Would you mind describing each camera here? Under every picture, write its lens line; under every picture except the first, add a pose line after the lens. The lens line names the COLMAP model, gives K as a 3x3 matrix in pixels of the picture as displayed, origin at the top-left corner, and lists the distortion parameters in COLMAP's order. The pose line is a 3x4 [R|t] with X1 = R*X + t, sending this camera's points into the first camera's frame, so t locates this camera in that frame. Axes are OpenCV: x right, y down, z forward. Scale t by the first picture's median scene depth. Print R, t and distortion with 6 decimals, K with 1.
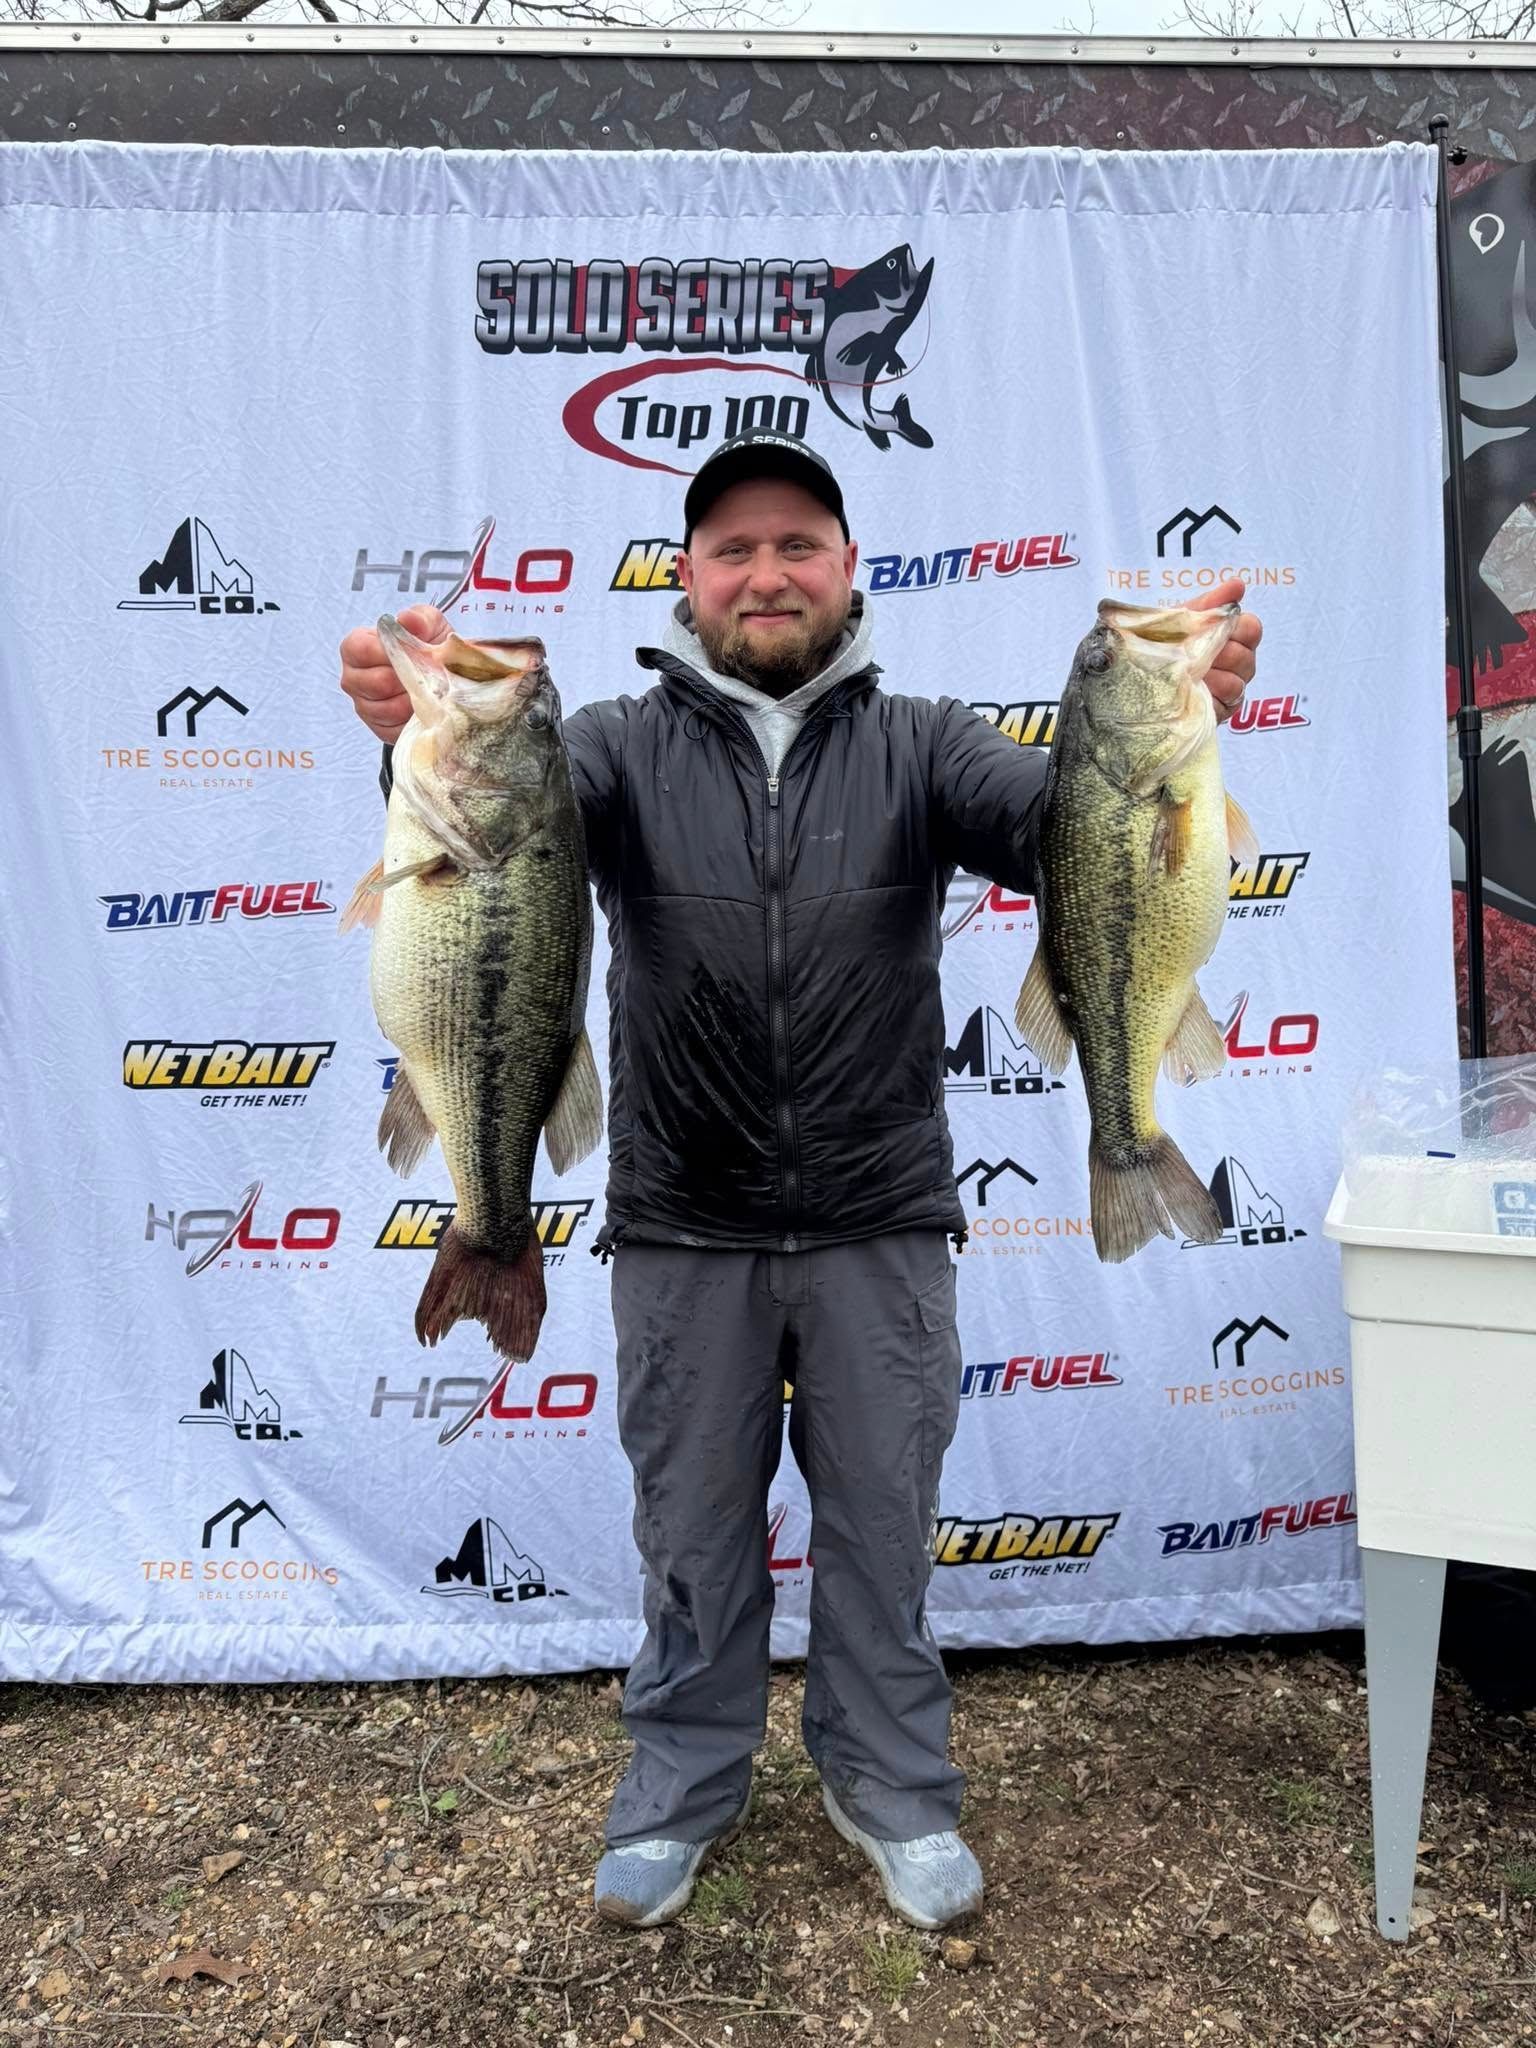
lens RADIAL K [[1349.3, 0, 758.1], [0, 1349.3, 1012.0], [0, 0, 1]] dist [0.012726, -0.014002]
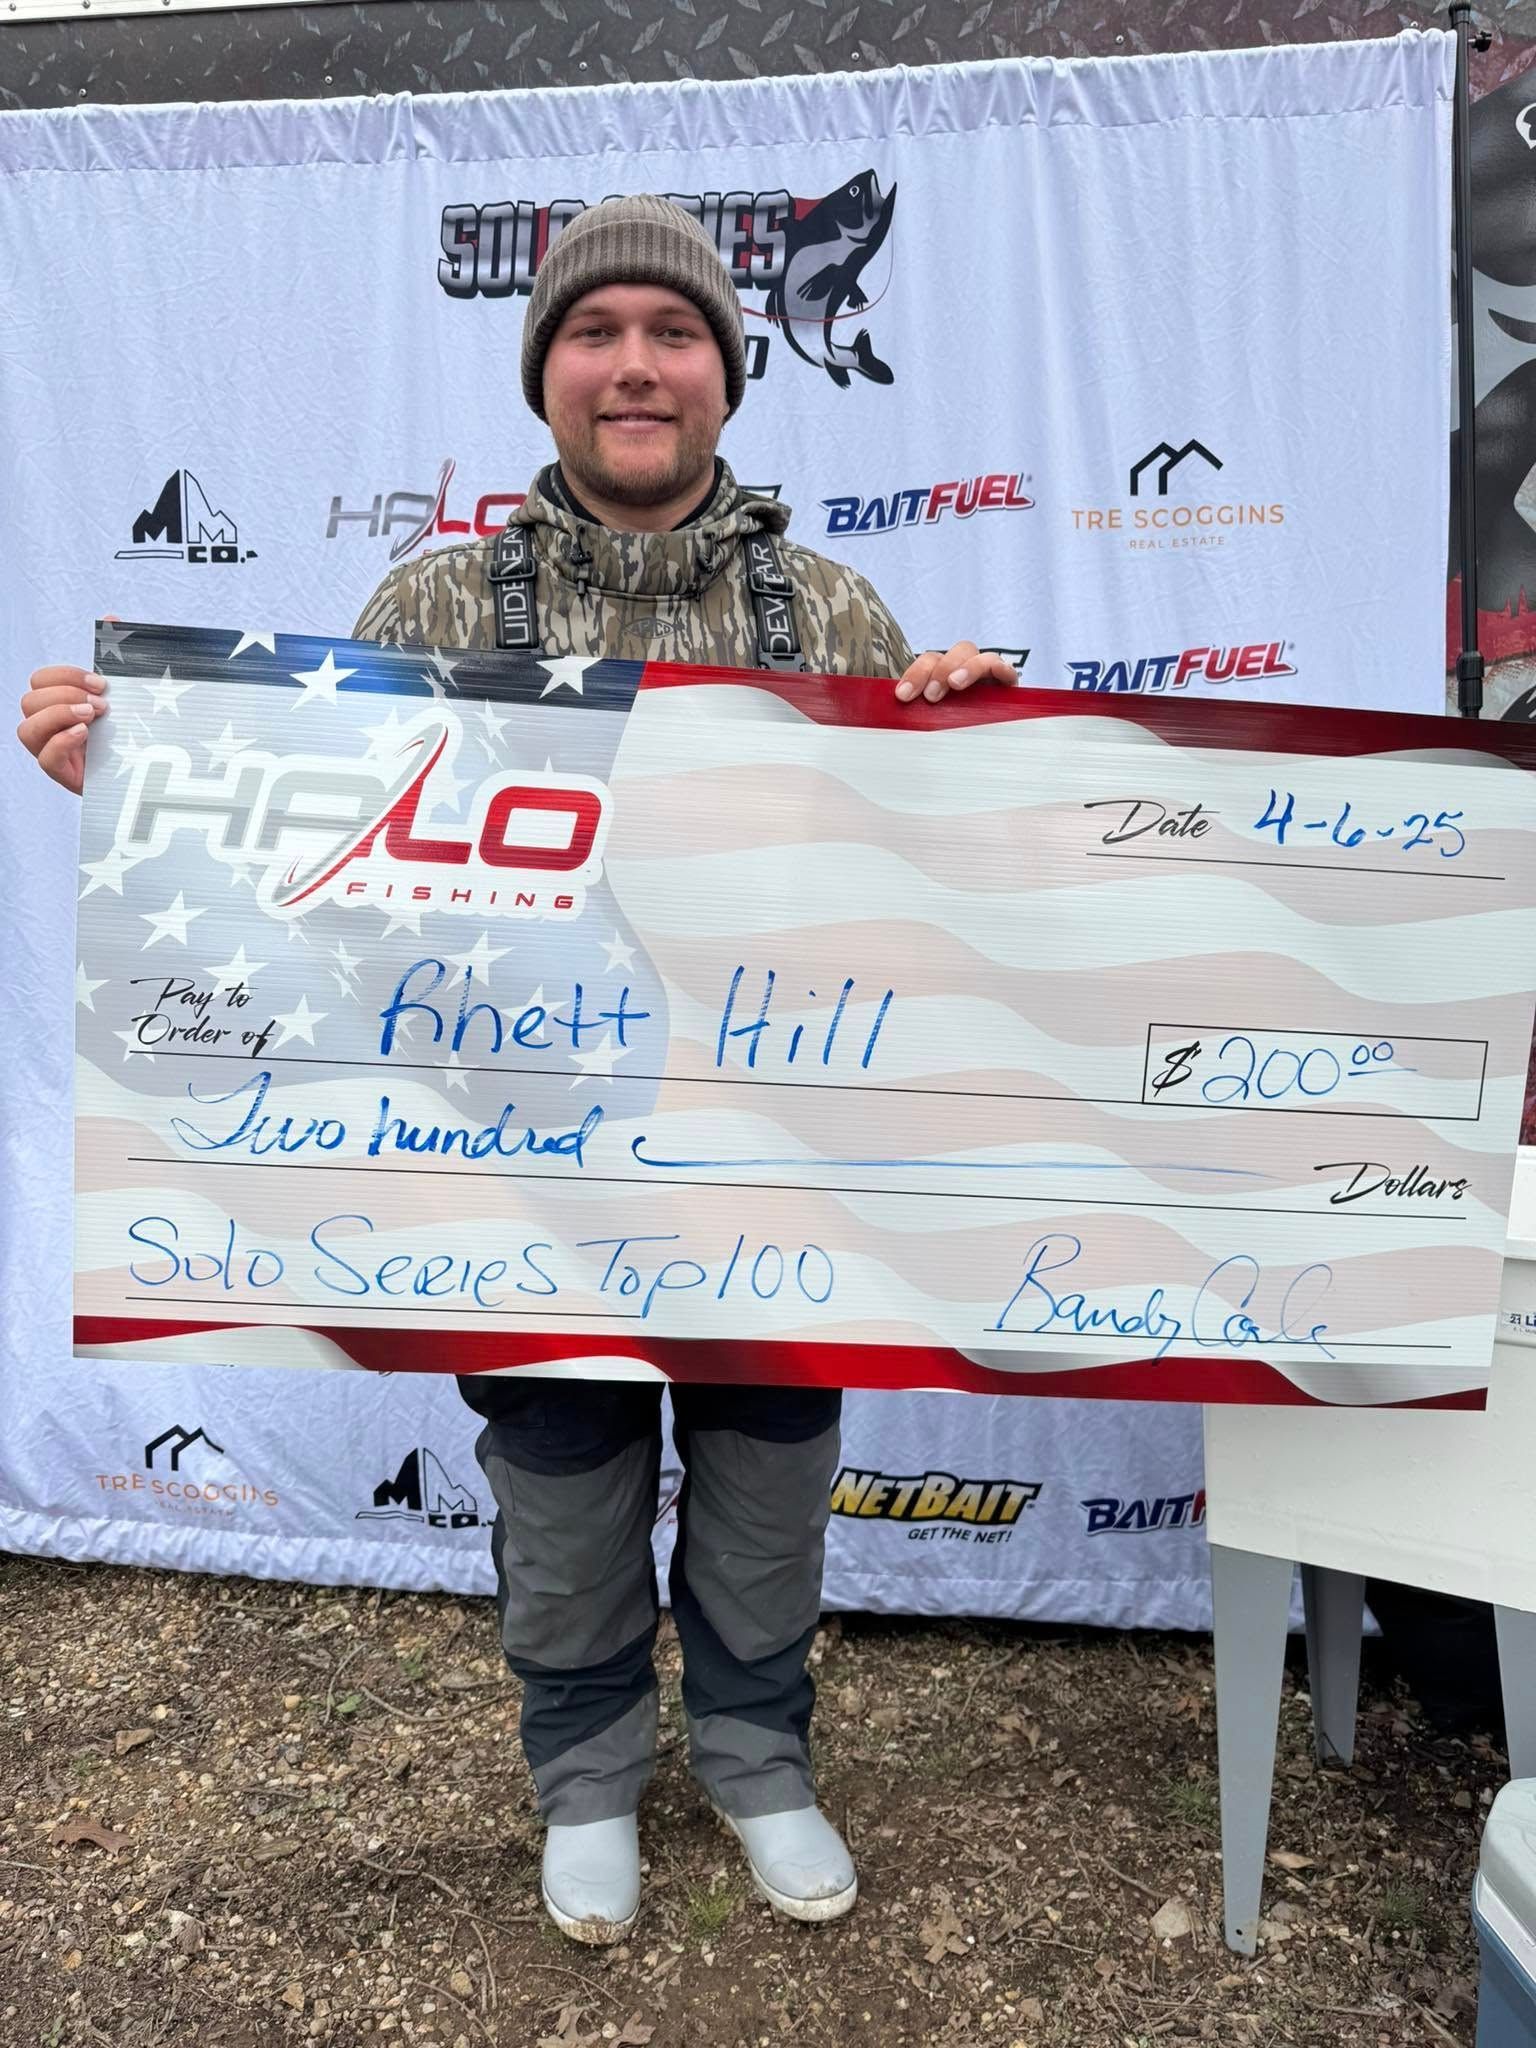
lens RADIAL K [[1349.3, 0, 788.1], [0, 1349.3, 1011.2], [0, 0, 1]] dist [0.012726, -0.014002]
pose [[0.990045, 0.037974, -0.135533, 0.206108], [-0.033412, 0.998801, 0.035781, -0.002706], [0.136729, -0.030896, 0.990127, 0.021624]]
